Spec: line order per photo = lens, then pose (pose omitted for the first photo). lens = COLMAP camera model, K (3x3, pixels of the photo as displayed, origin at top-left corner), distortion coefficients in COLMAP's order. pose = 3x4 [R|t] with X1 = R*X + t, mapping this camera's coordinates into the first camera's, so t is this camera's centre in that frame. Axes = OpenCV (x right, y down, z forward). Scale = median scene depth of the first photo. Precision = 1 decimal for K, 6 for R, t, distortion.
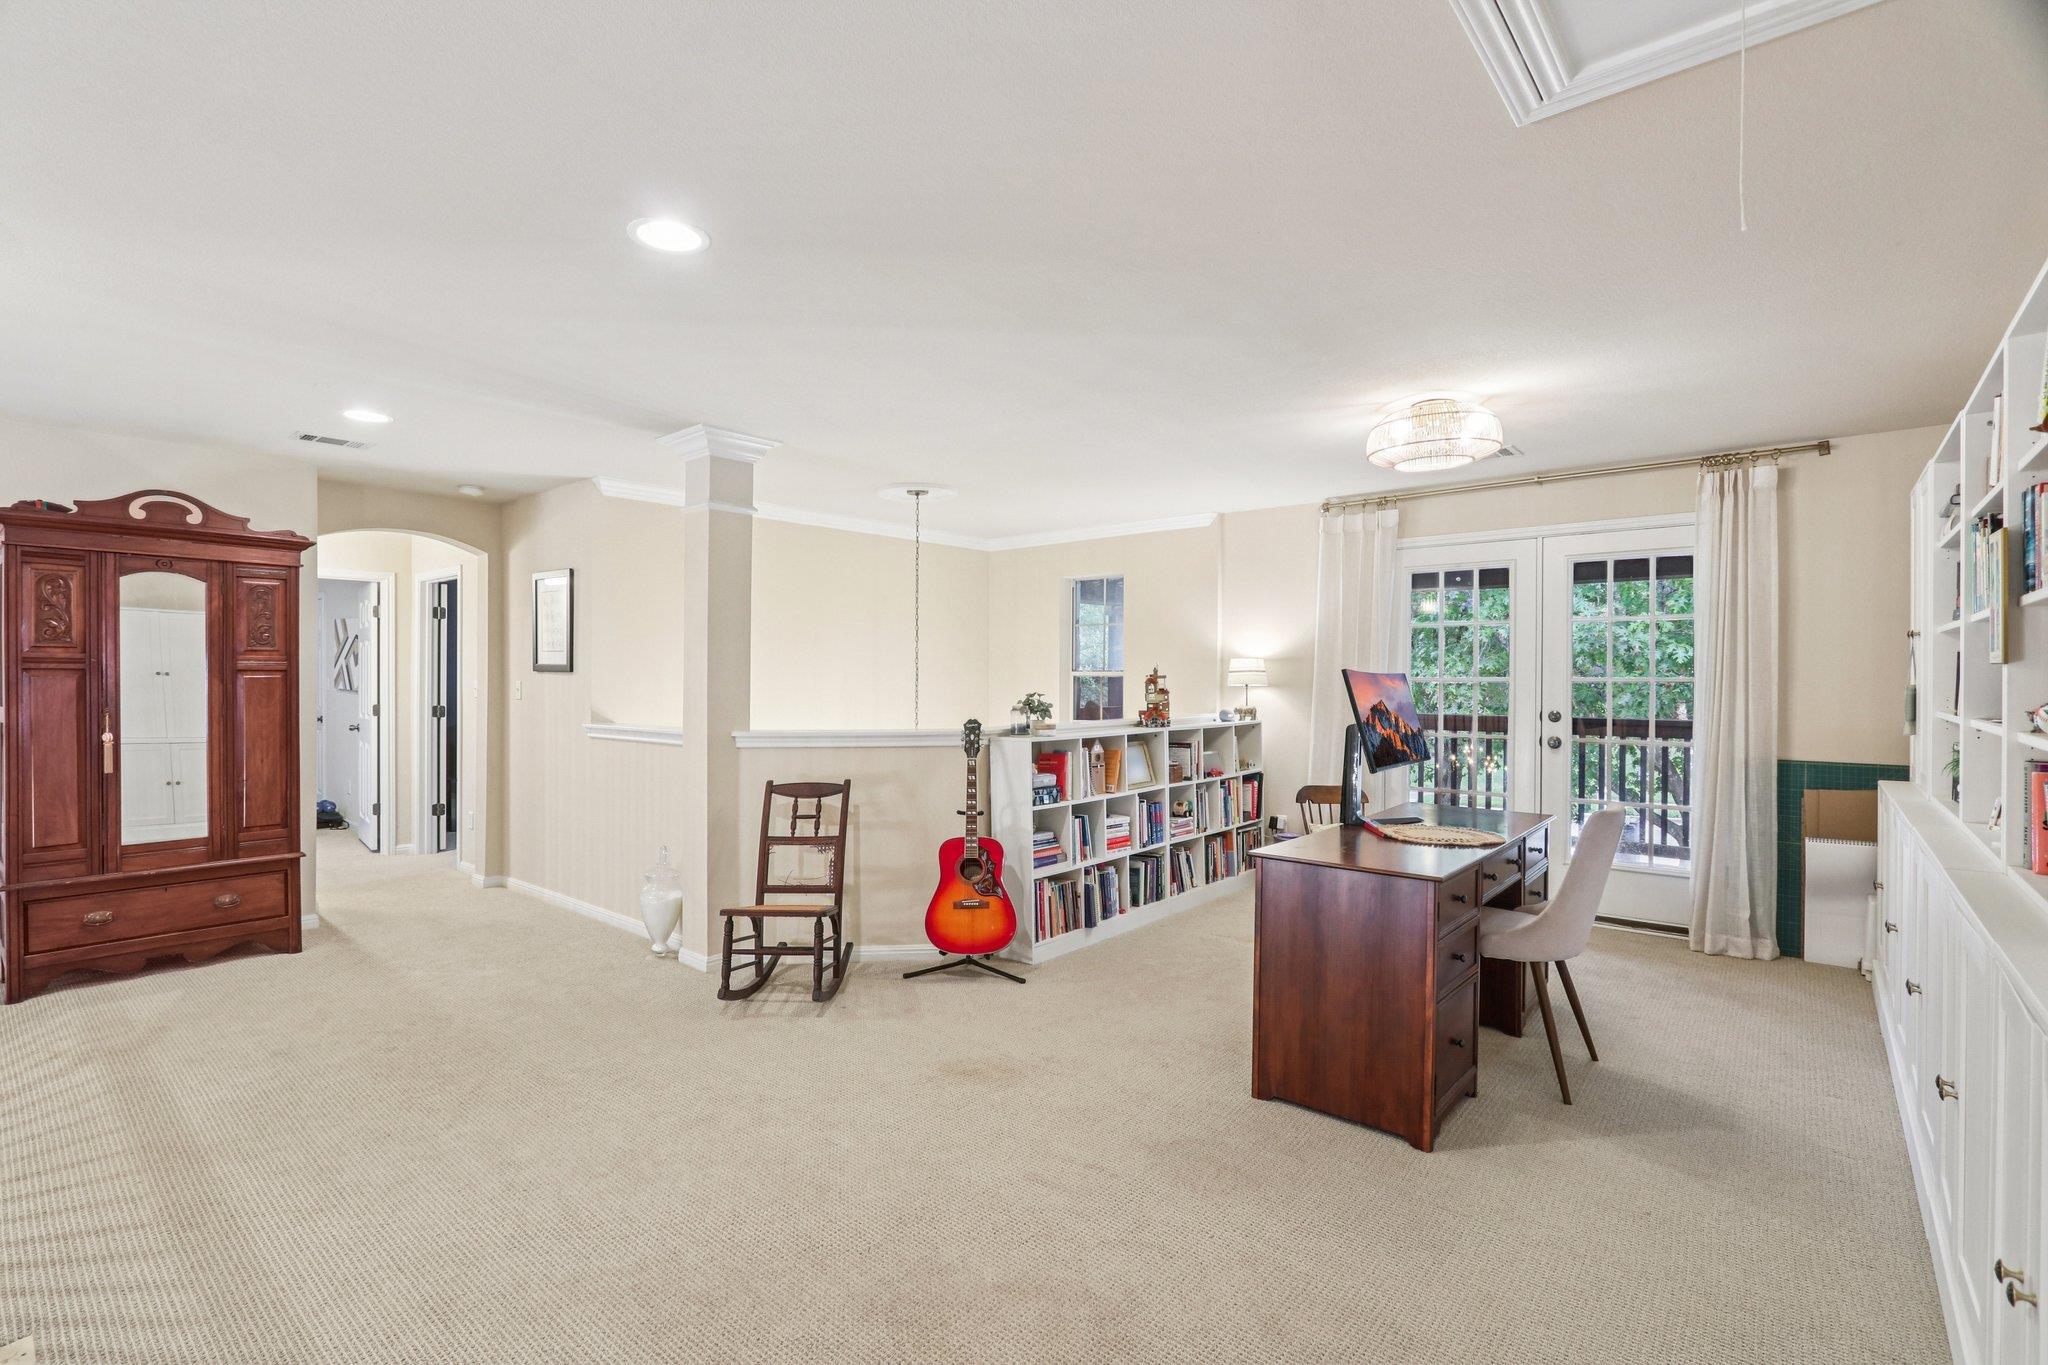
lens RADIAL K [[957.2, 0, 1015.2], [0, 957.2, 691.2], [0, 0, 1]] dist [-0.013656, 0.002649]
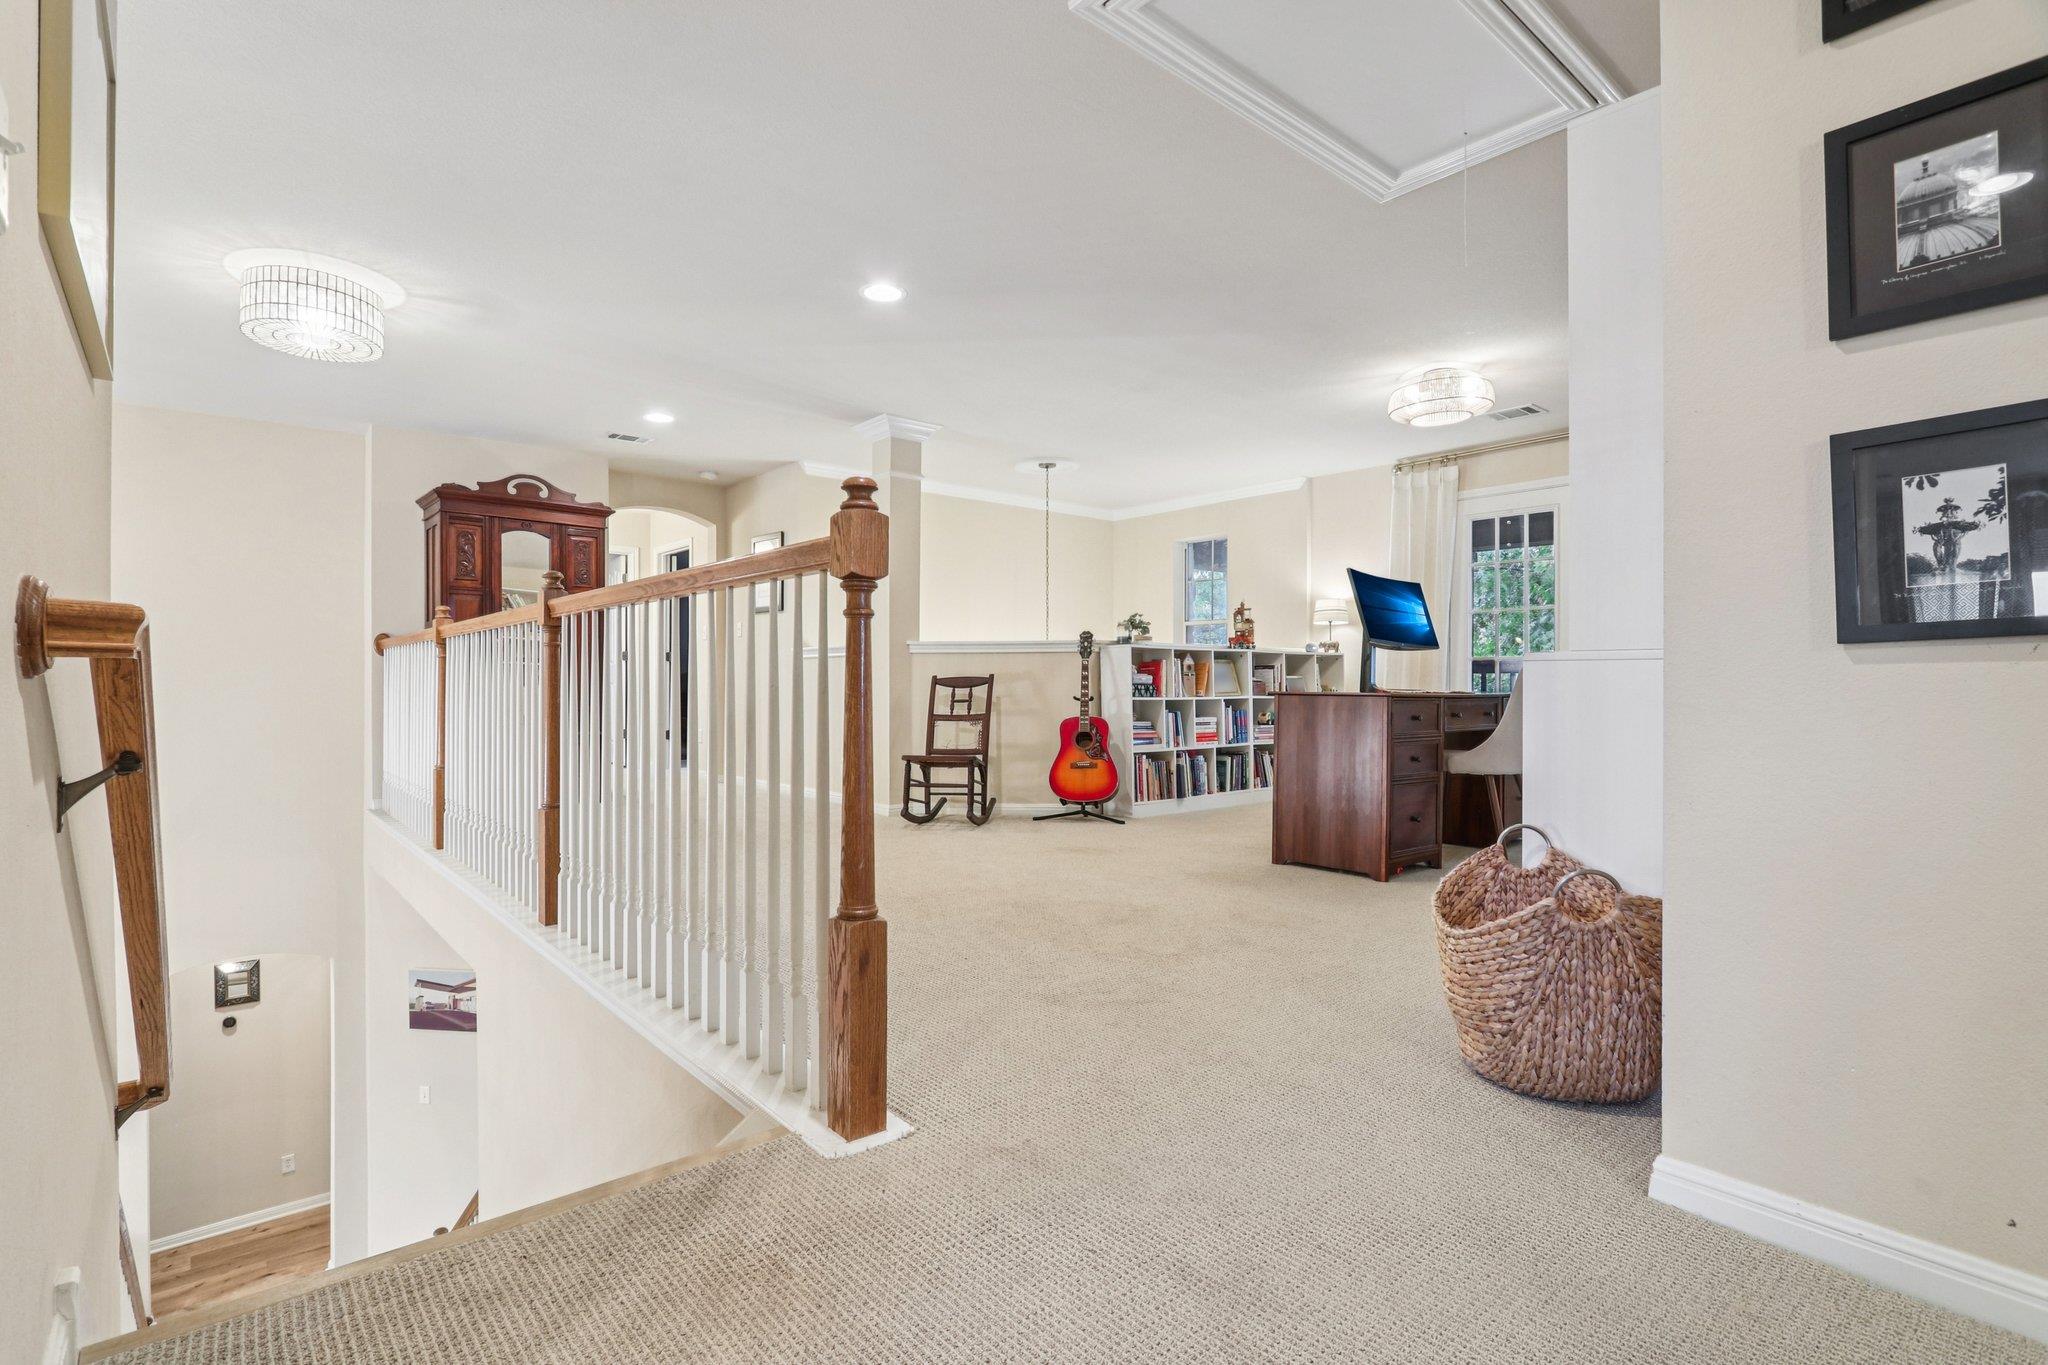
lens RADIAL K [[957.2, 0, 1023.1], [0, 957.2, 670.8], [0, 0, 1]] dist [-0.013656, 0.002649]
pose [[0.989929, -0.006370, -0.141421, 0.054206], [0.003991, 0.999846, -0.017096, 0.104696], [0.141508, 0.016360, 0.989802, -0.299421]]
